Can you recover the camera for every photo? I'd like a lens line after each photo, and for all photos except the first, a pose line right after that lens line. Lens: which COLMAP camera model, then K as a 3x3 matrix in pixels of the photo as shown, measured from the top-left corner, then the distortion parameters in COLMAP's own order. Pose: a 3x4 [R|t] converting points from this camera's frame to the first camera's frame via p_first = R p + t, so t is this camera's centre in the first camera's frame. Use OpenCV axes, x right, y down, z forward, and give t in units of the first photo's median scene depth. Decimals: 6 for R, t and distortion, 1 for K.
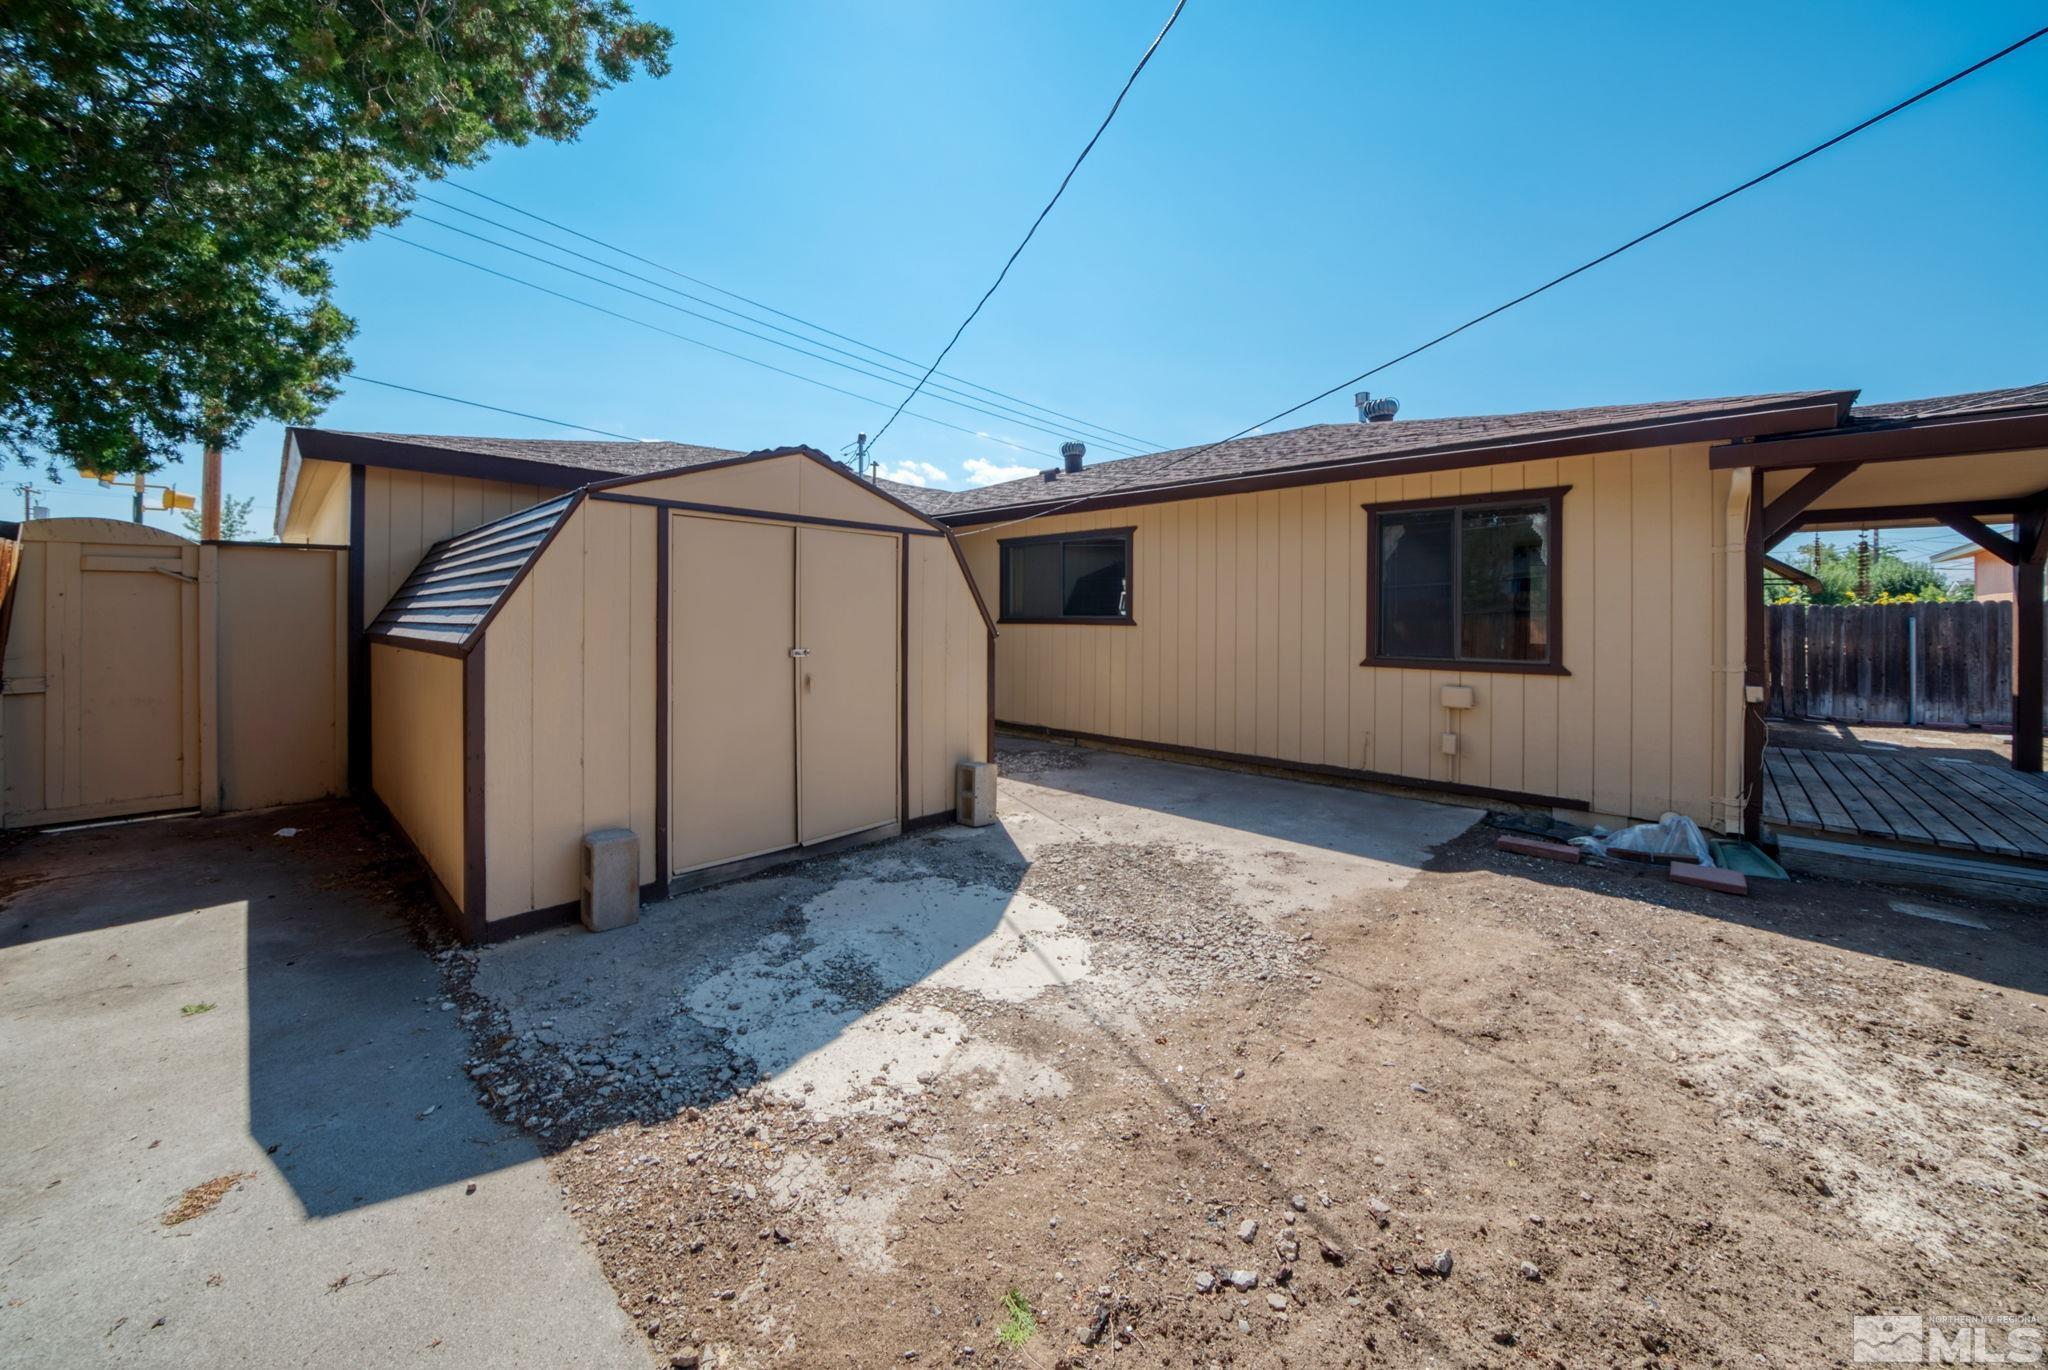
lens RADIAL K [[743.3, 0, 1065.6], [0, 743.3, 622.2], [0, 0, 1]] dist [-0.024902, 0.000620]
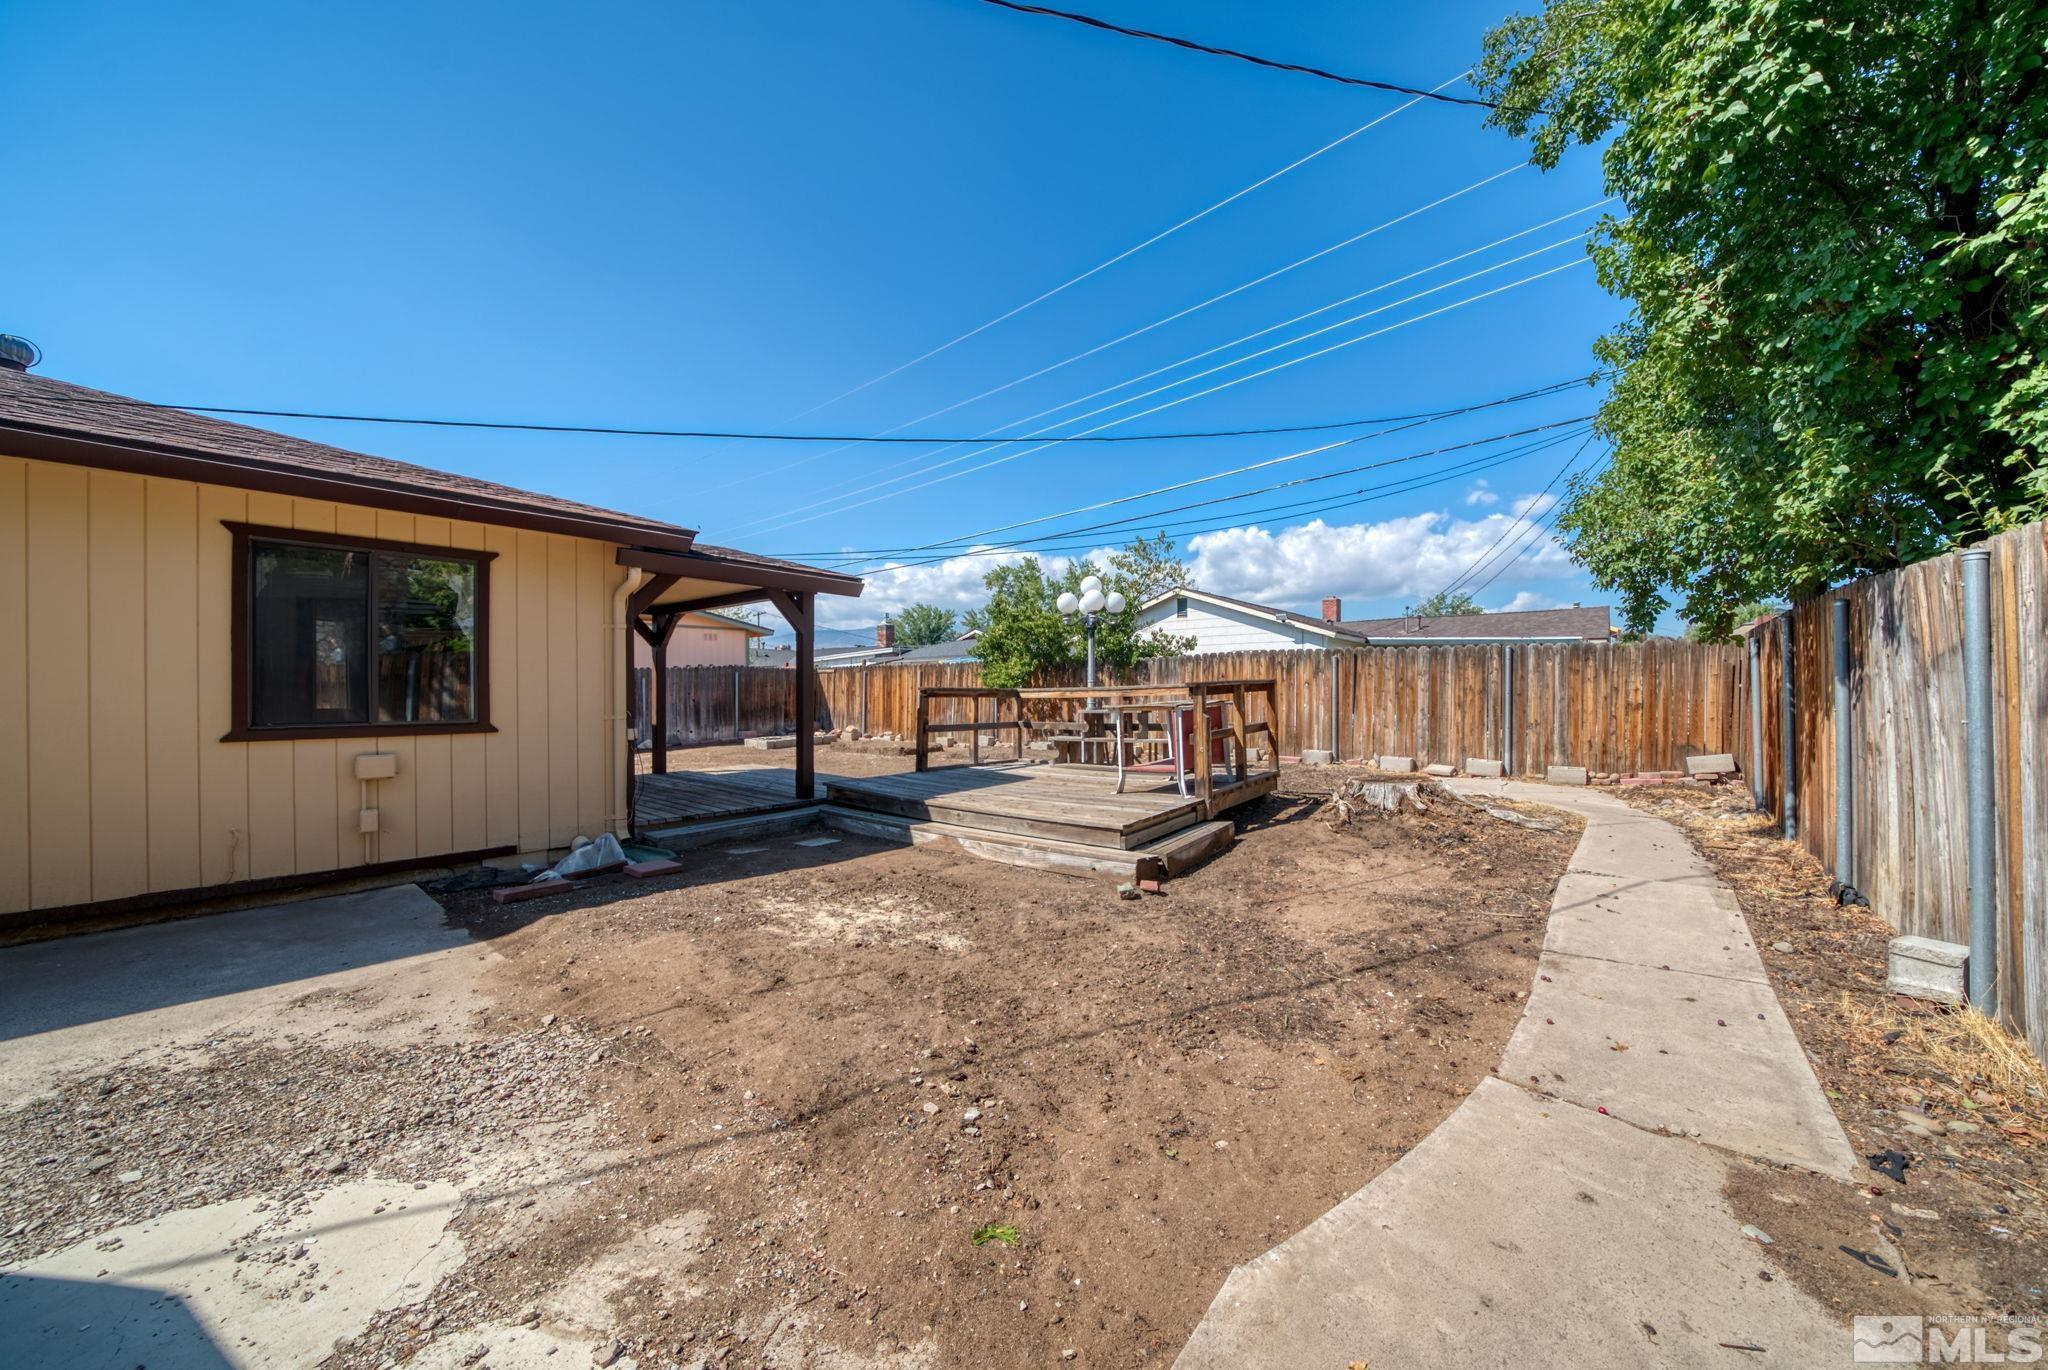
lens RADIAL K [[697.9, 0, 1020.2], [0, 697.9, 693.7], [0, 0, 1]] dist [-0.010545, -0.000150]
pose [[-0.003902, -0.017797, 0.999834, -0.348207], [0.001751, 0.999840, 0.017804, 0.001247], [-0.999991, 0.001821, -0.003870, 0.267014]]
